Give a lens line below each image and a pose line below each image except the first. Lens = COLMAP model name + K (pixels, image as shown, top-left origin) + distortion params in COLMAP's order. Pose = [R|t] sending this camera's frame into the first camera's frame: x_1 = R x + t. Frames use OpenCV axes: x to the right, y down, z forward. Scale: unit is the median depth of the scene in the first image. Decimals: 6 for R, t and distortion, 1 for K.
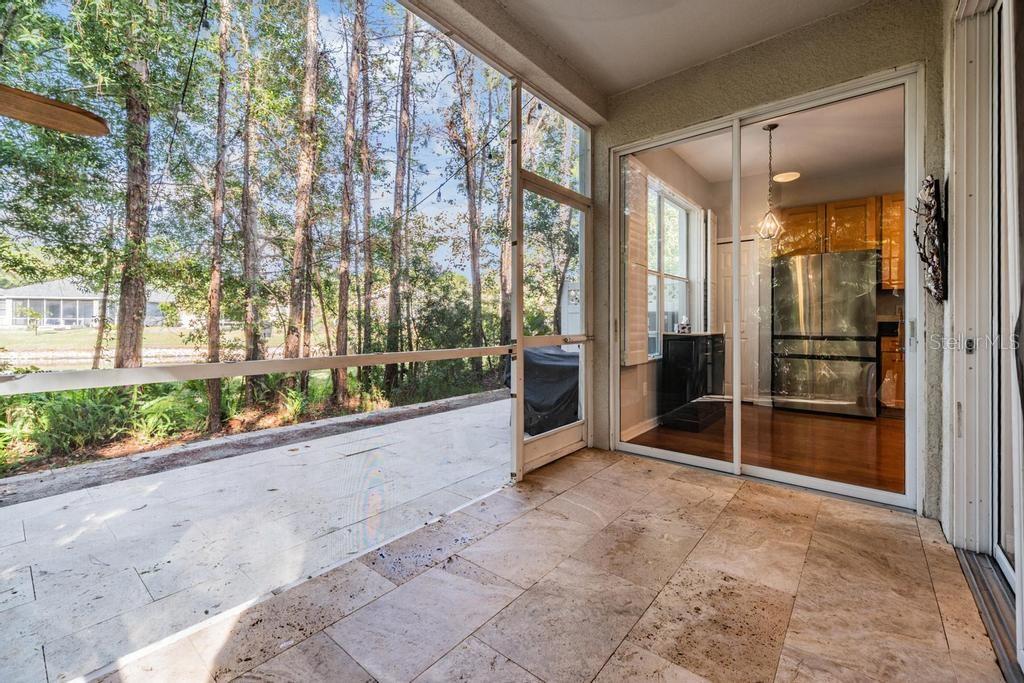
lens RADIAL K [[430.4, 0, 514.0], [0, 430.4, 320.7], [0, 0, 1]] dist [0.001087, 0.000063]
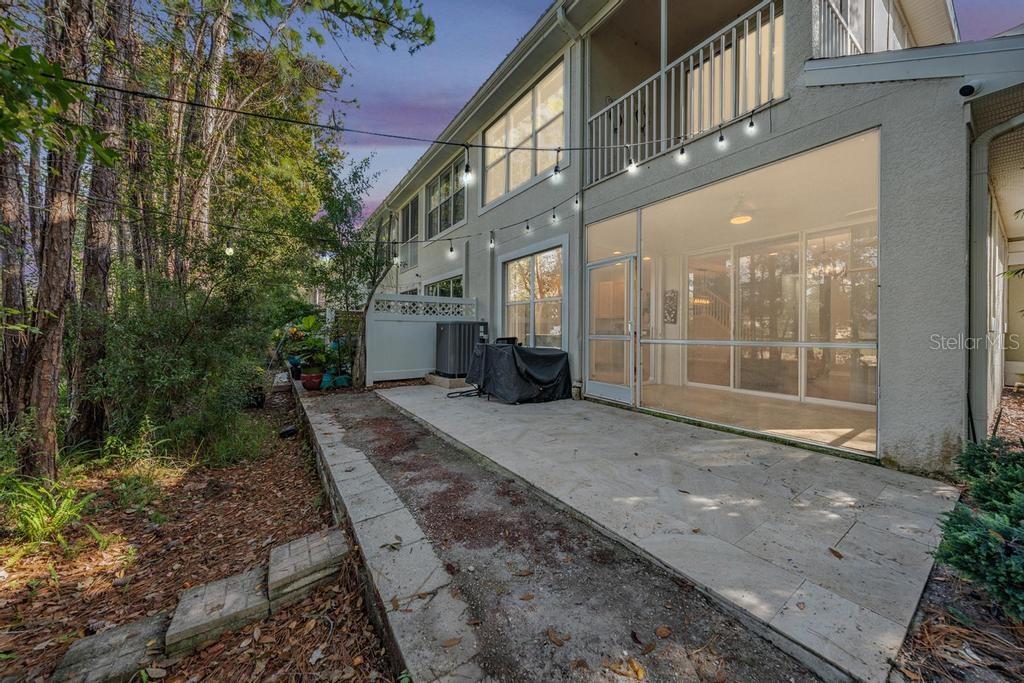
lens RADIAL K [[350.9, 0, 511.5], [0, 350.9, 330.9], [0, 0, 1]] dist [0.000699, 0.000031]
pose [[0.278043, 0.002936, 0.960564, -0.975914], [-0.007505, 0.999971, -0.000884, 0.013005], [-0.960539, -0.006963, 0.278057, 0.617126]]
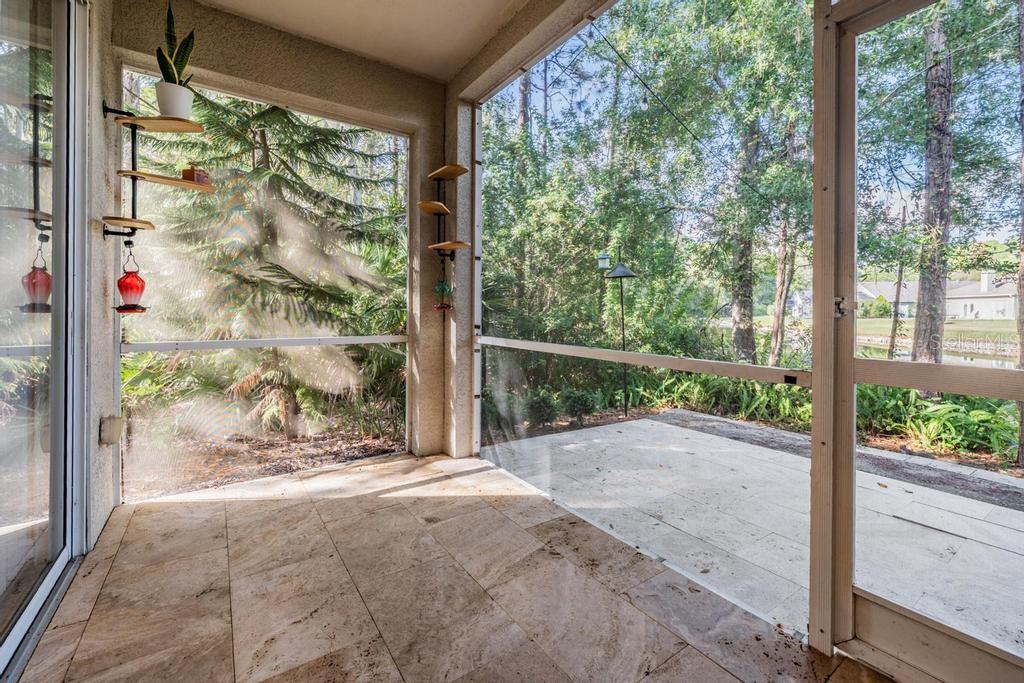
lens RADIAL K [[430.5, 0, 513.7], [0, 430.5, 311.9], [0, 0, 1]] dist [0.000228, -0.000026]
pose [[-0.274950, -0.002307, -0.961456, 0.318225], [-0.004083, 0.999991, -0.001232, -0.006554], [0.961450, 0.003587, -0.274957, 0.436814]]
